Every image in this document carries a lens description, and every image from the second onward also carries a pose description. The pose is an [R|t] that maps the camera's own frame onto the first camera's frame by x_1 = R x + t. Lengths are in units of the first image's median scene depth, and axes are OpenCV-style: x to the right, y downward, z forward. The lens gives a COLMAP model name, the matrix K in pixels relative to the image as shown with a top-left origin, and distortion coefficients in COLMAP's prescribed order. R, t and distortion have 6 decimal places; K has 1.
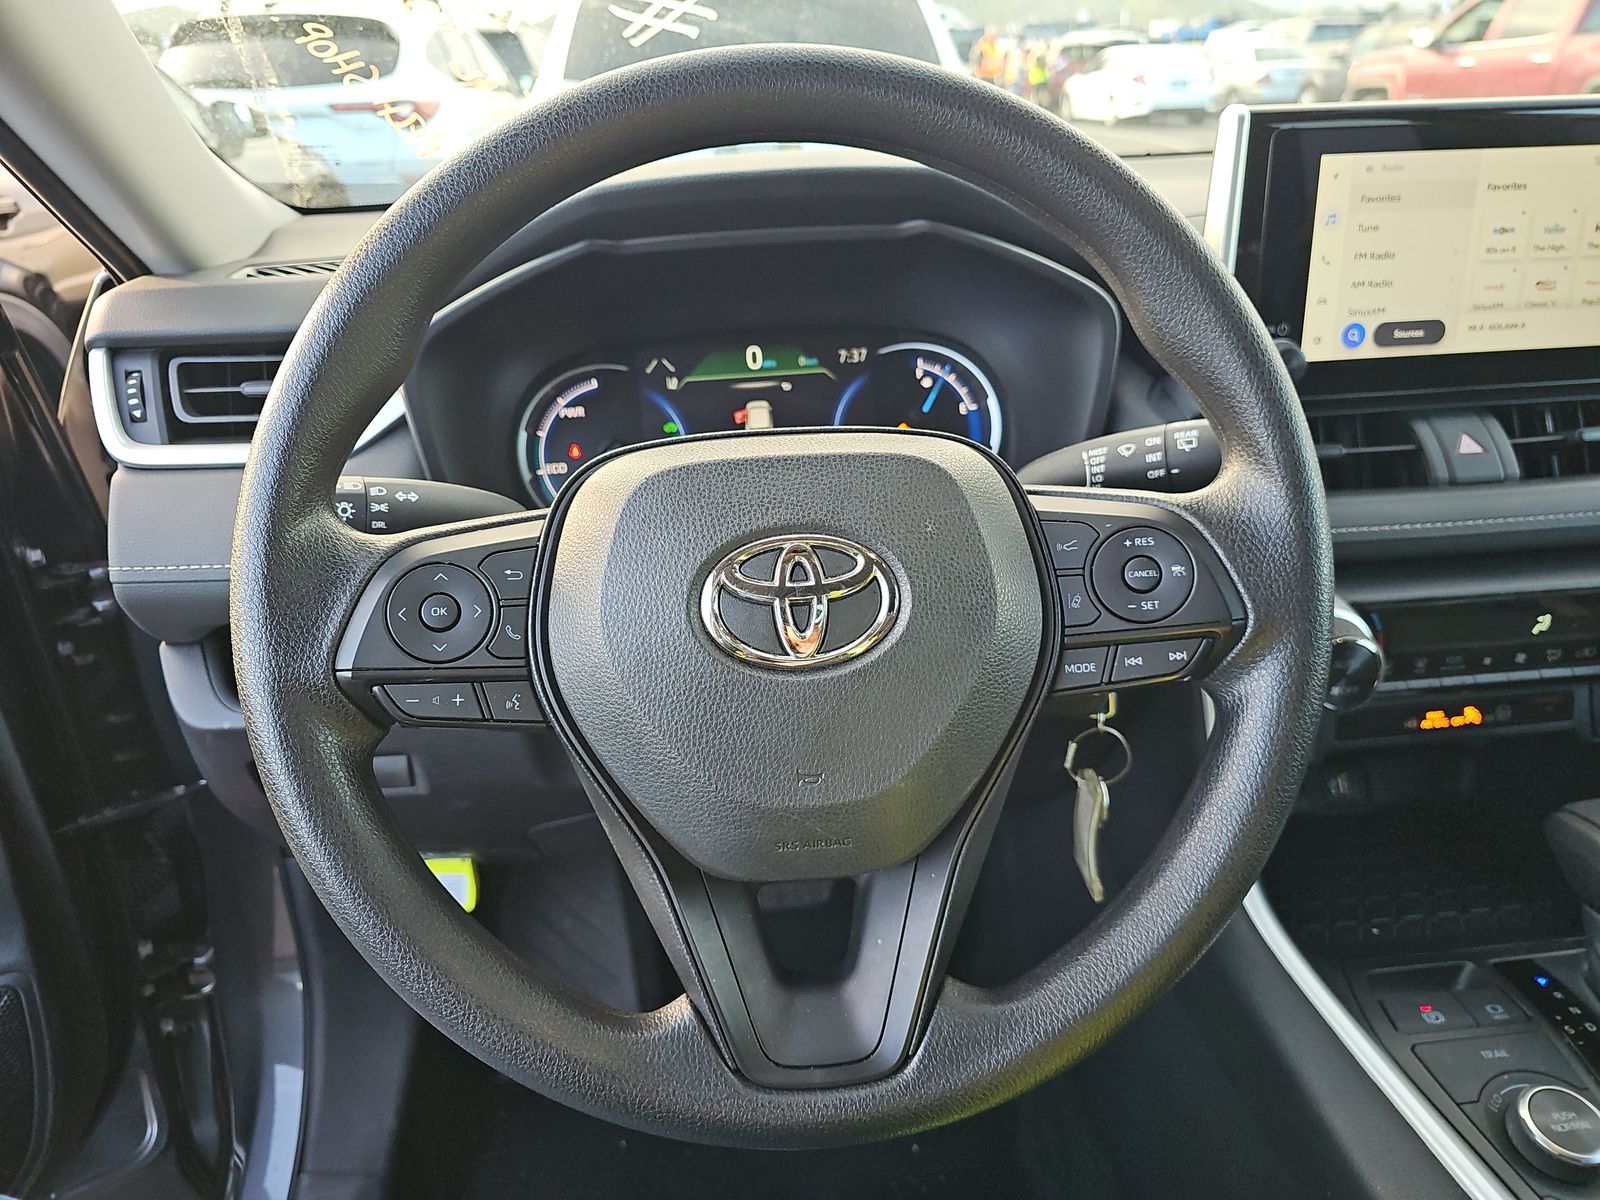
lens RADIAL K [[1054.9, 0, 721.0], [0, 1054.9, 607.4], [0, 0, 1]] dist [0.034949, -0.043183]
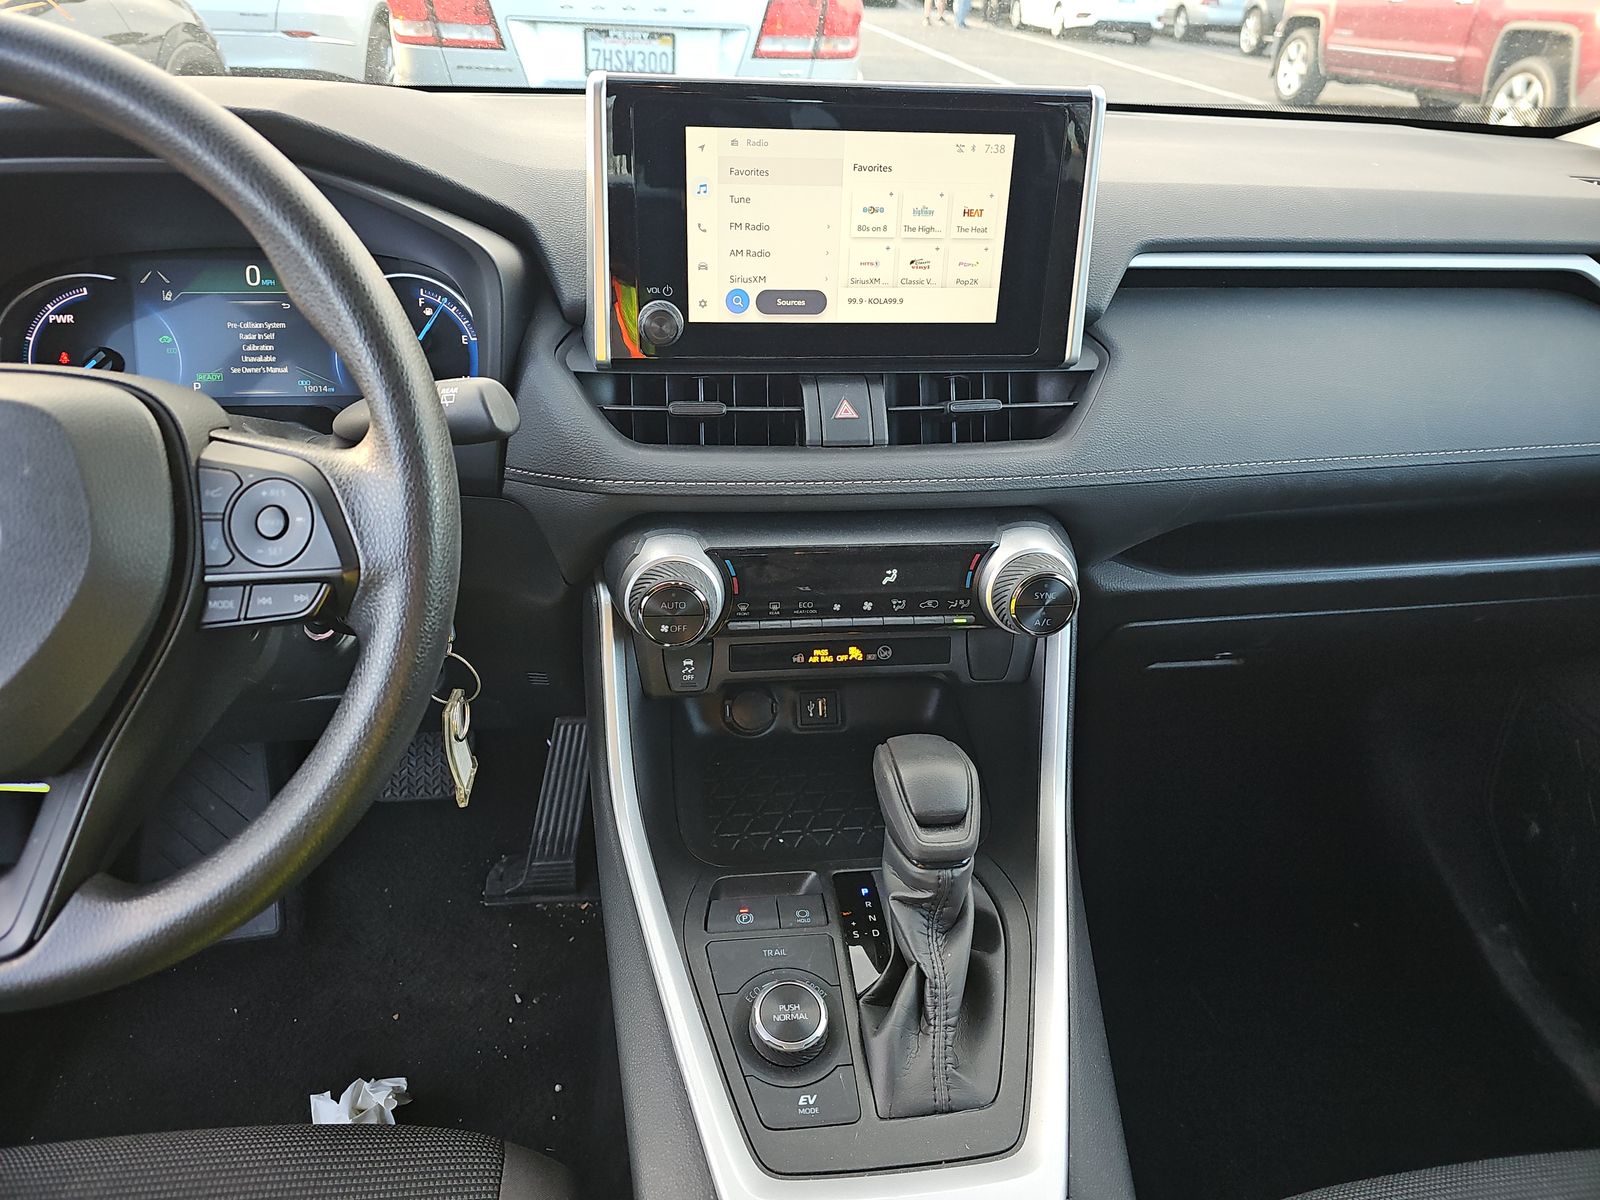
lens RADIAL K [[1054.9, 0, 800.1], [0, 1054.9, 589.2], [0, 0, 1]] dist [0.034949, -0.043183]
pose [[0.996440, 0.047462, 0.069669, 0.592473], [-0.053137, 0.995213, 0.082015, -0.055832], [-0.065443, -0.085426, 0.994193, -0.093402]]
